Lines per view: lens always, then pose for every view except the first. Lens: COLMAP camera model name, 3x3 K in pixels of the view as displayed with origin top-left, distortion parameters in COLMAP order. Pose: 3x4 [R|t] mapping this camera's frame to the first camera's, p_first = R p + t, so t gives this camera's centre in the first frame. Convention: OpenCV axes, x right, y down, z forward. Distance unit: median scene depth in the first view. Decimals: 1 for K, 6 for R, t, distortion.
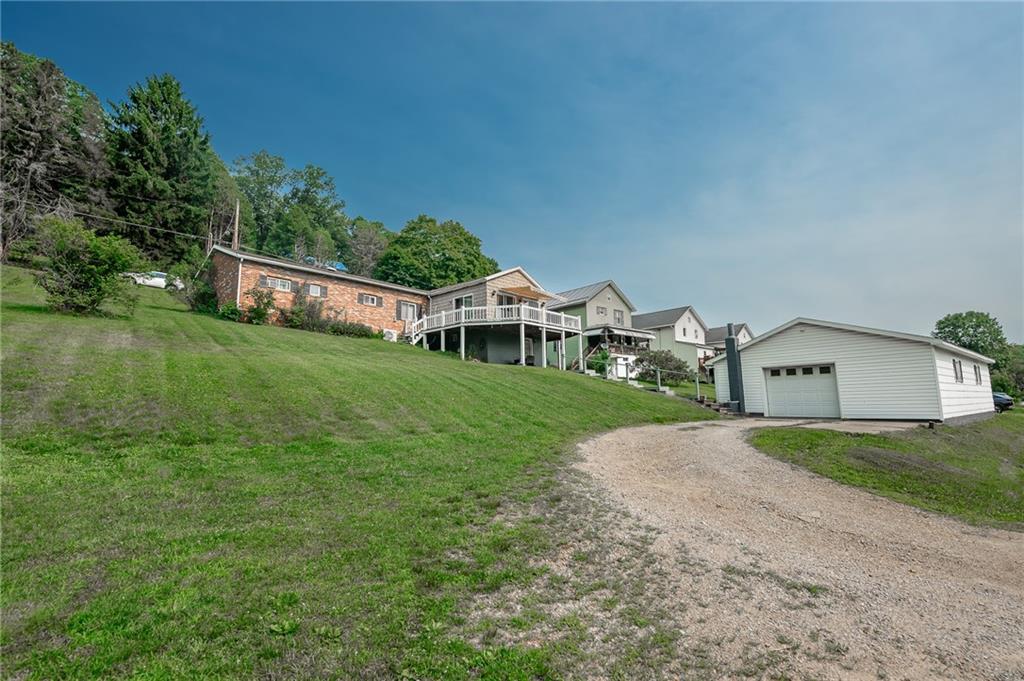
lens RADIAL K [[462.2, 0, 512.0], [0, 462.2, 340.5], [0, 0, 1]] dist [-0.000131, -0.000194]
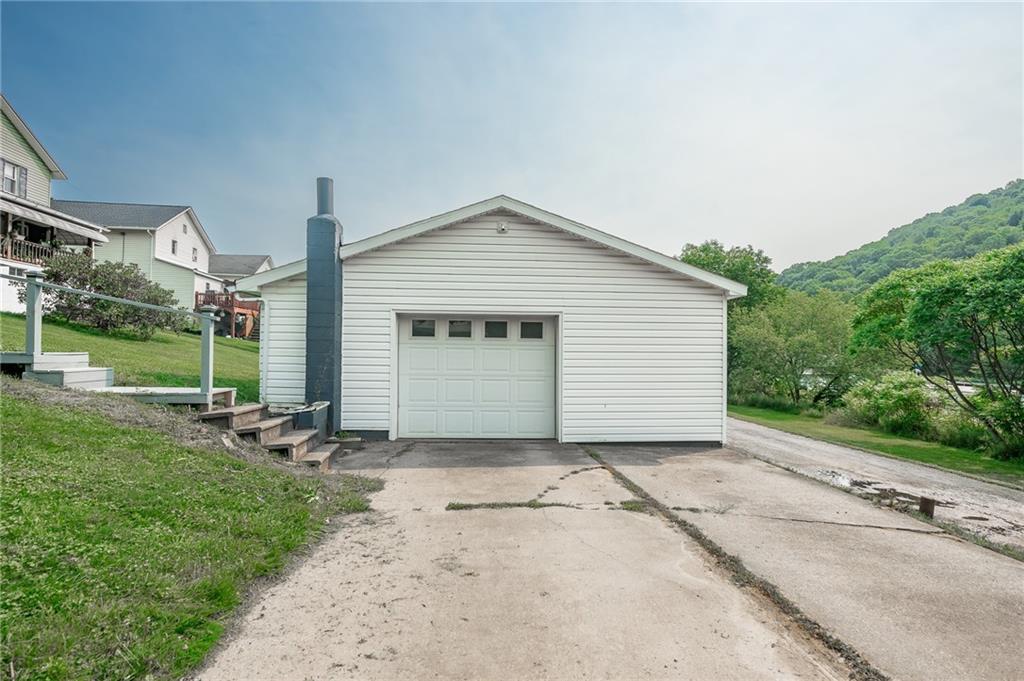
lens RADIAL K [[498.4, 0, 512.0], [0, 498.4, 340.5], [0, 0, 1]] dist [-0.003562, -0.000954]
pose [[0.569292, 0.047036, 0.820788, 0.179015], [-0.131264, 0.990755, 0.034267, 0.037773], [-0.811588, -0.127248, 0.570204, 0.471052]]
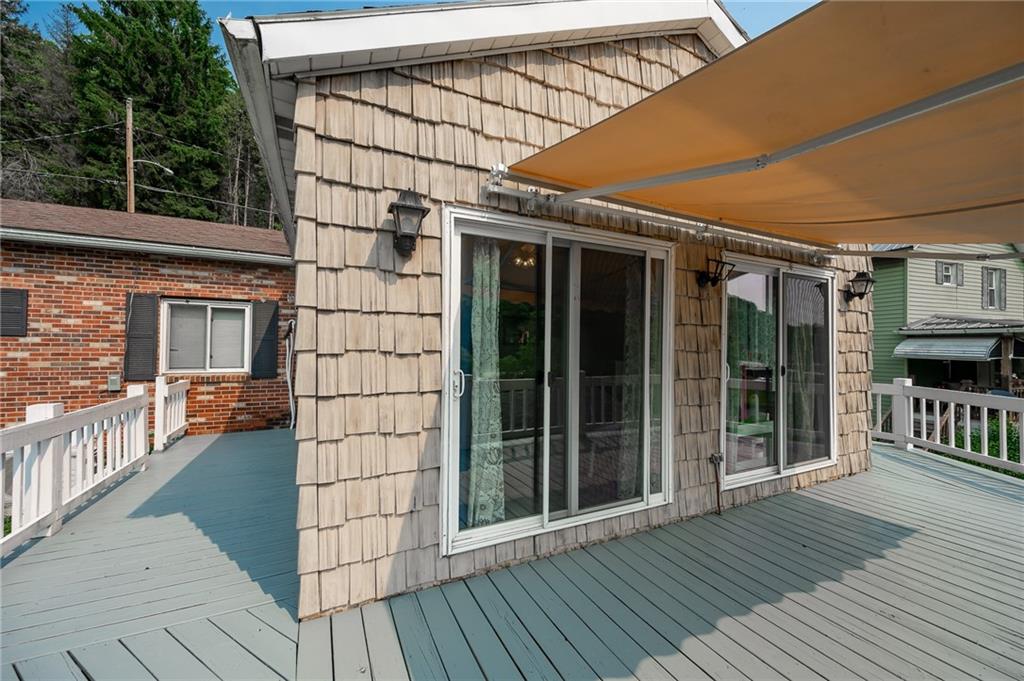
lens RADIAL K [[413.2, 0, 517.3], [0, 413.2, 341.9], [0, 0, 1]] dist [-0.001749, -0.000087]
pose [[0.934601, 0.015532, -0.355358, 0.009146], [0.027153, 0.993016, 0.114815, -0.086052], [0.354659, -0.116955, 0.927652, 0.901921]]
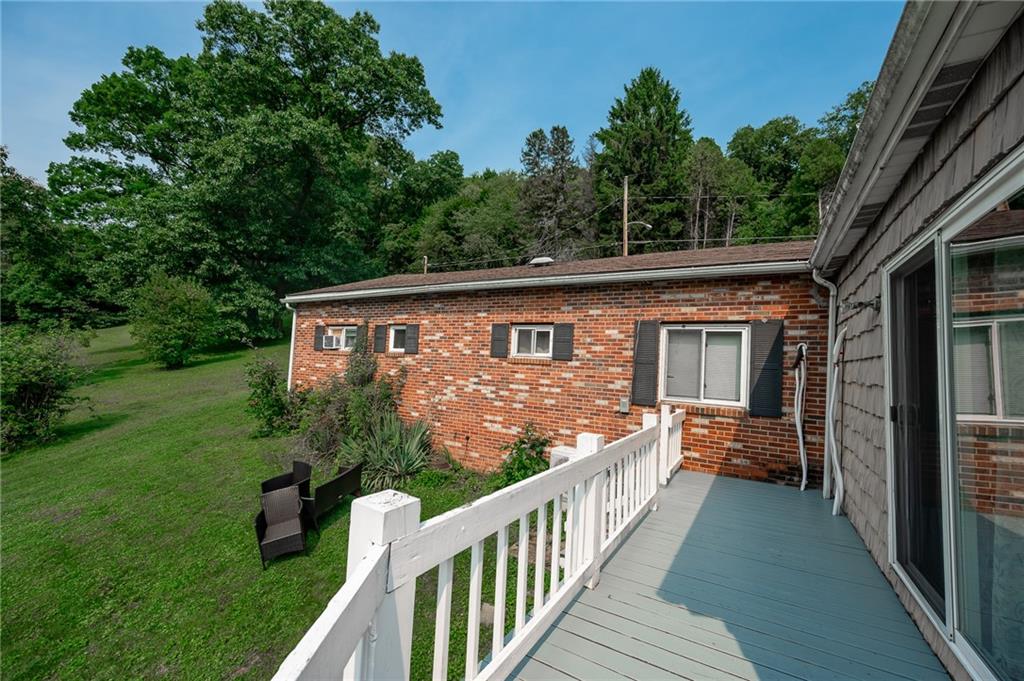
lens RADIAL K [[402.1, 0, 514.1], [0, 402.1, 350.6], [0, 0, 1]] dist [-0.003180, -0.000274]
pose [[0.202142, -0.009467, -0.979310, -0.053578], [0.079067, 0.996847, 0.006684, -0.082750], [0.976159, -0.078782, 0.202253, 0.920548]]
